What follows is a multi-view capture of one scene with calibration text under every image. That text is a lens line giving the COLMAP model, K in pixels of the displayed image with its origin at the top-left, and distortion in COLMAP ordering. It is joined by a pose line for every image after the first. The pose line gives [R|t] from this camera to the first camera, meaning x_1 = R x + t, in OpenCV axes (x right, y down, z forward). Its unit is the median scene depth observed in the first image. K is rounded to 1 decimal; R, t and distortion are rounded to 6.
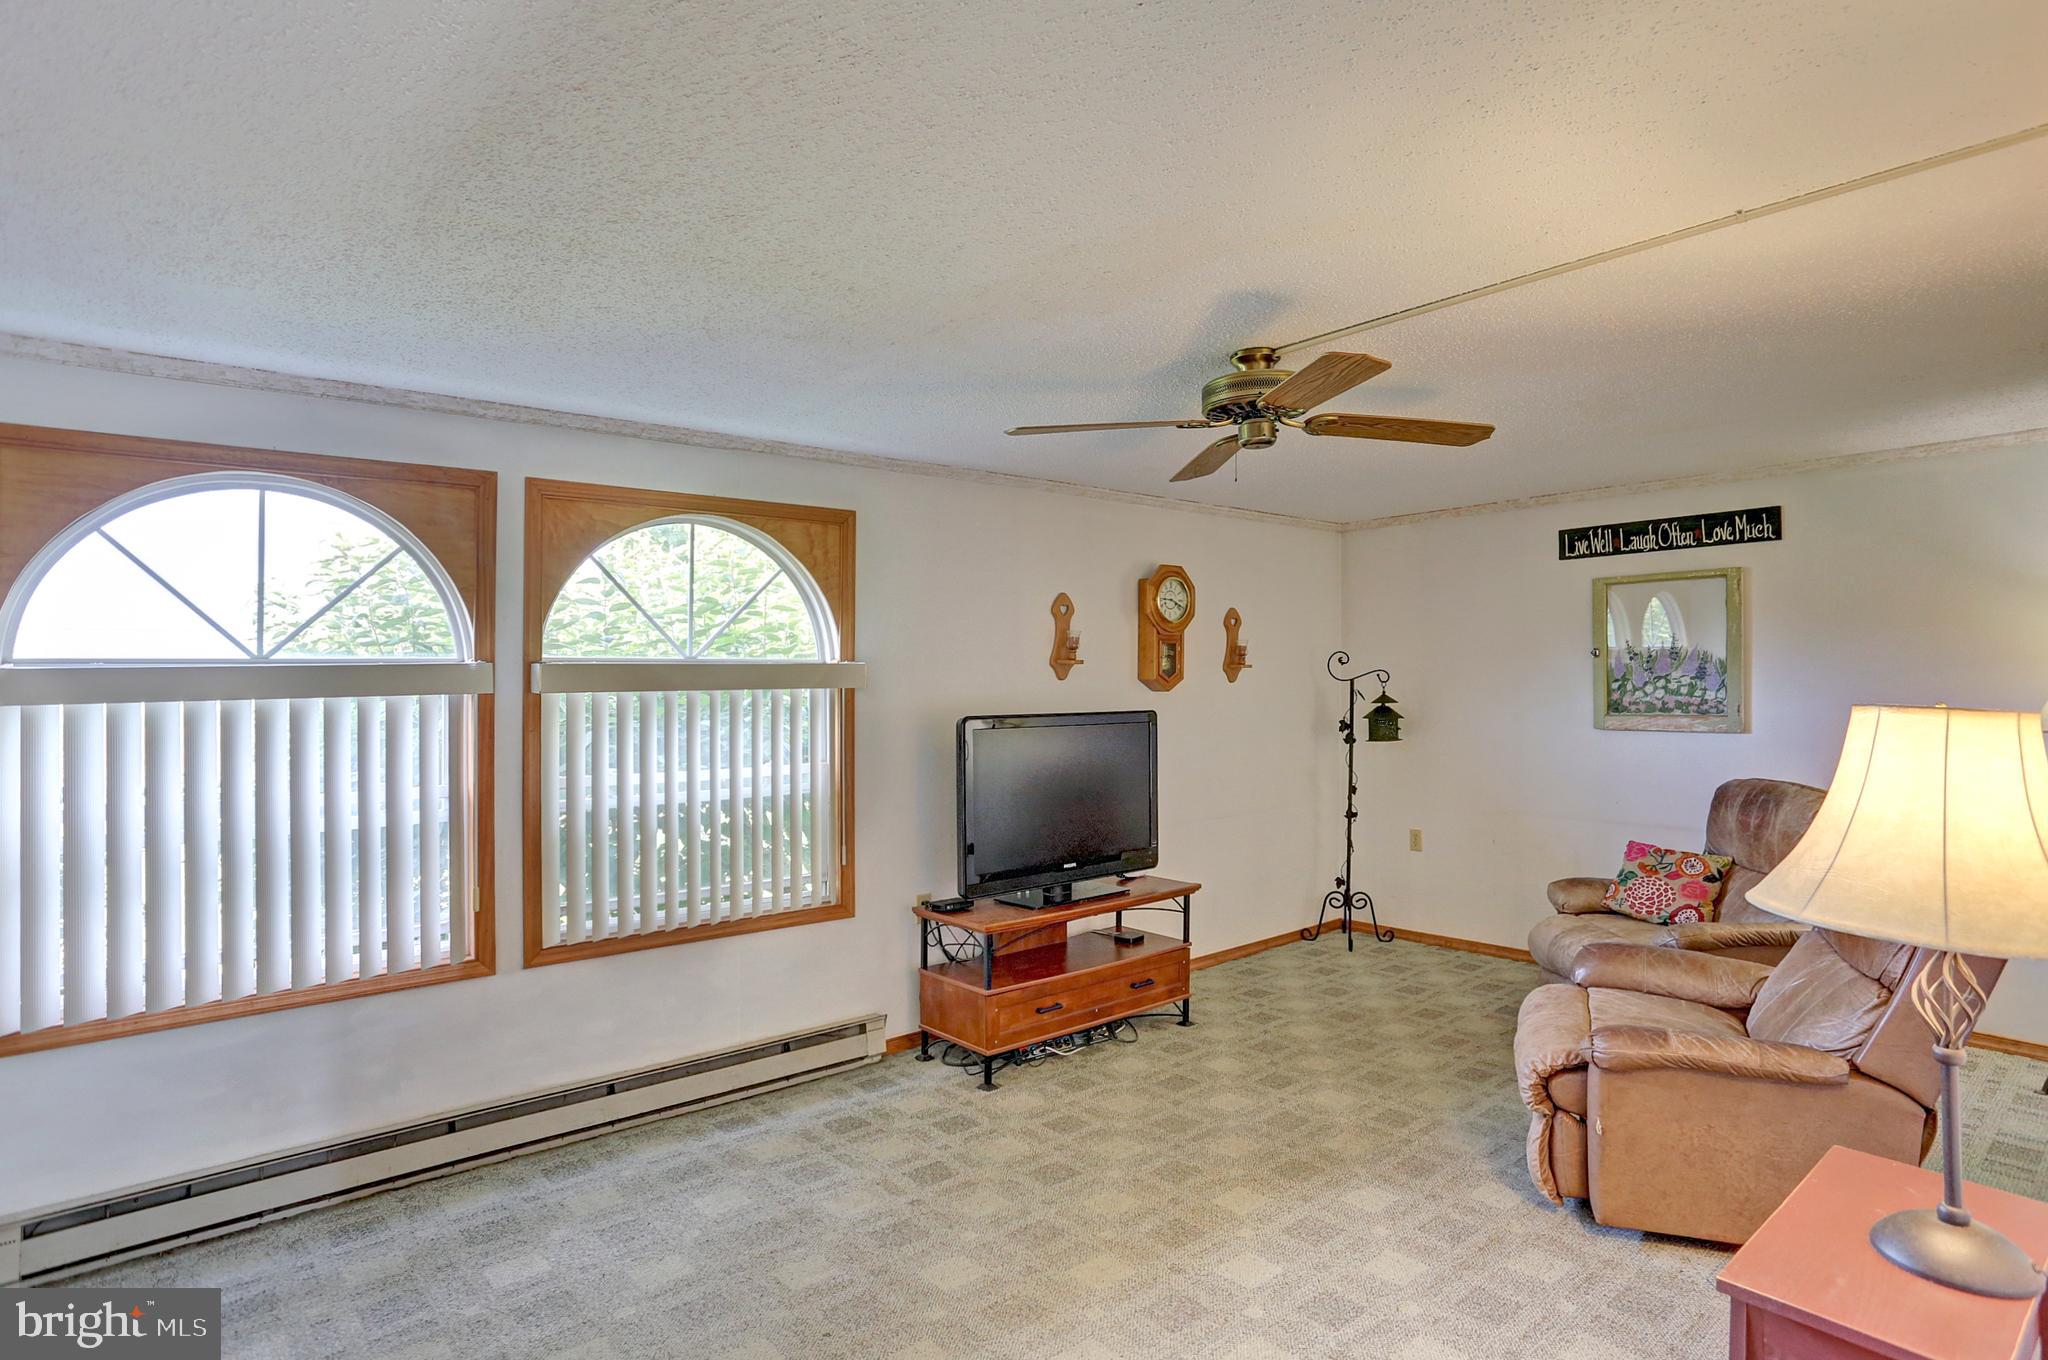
lens RADIAL K [[1049.4, 0, 1024.0], [0, 1049.4, 680.0], [0, 0, 1]] dist [-0.060107, 0.001723]
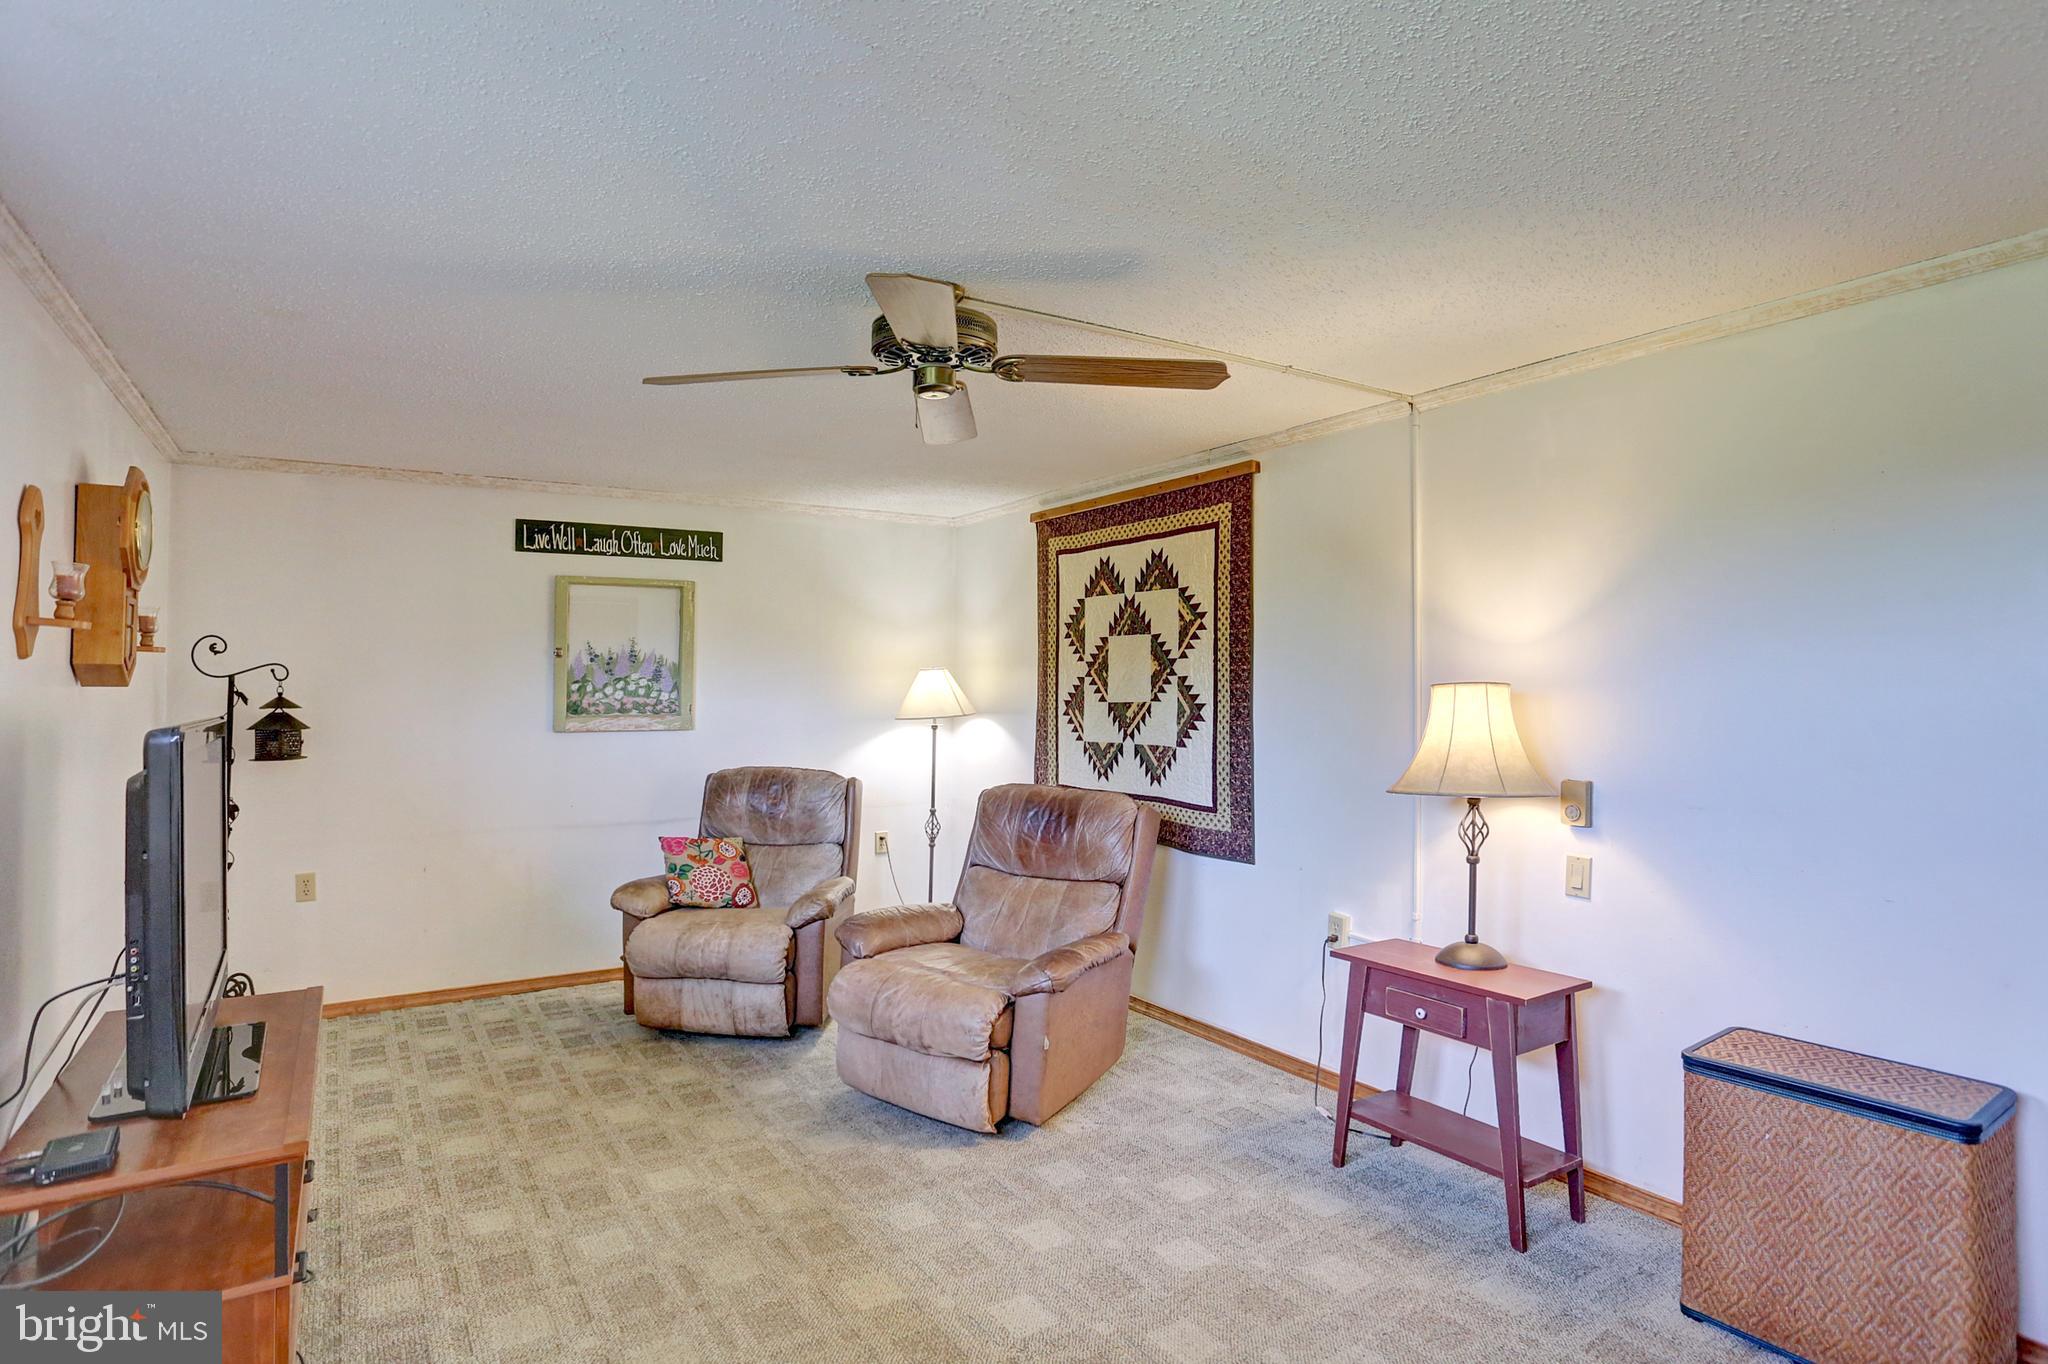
lens RADIAL K [[1049.4, 0, 1024.0], [0, 1049.4, 682.0], [0, 0, 1]] dist [-0.060107, 0.001723]
pose [[0.143444, 0.017297, 0.989507, -0.357694], [-0.002956, 0.999850, -0.017049, 0.017092], [-0.989654, -0.000479, 0.143473, 0.453458]]
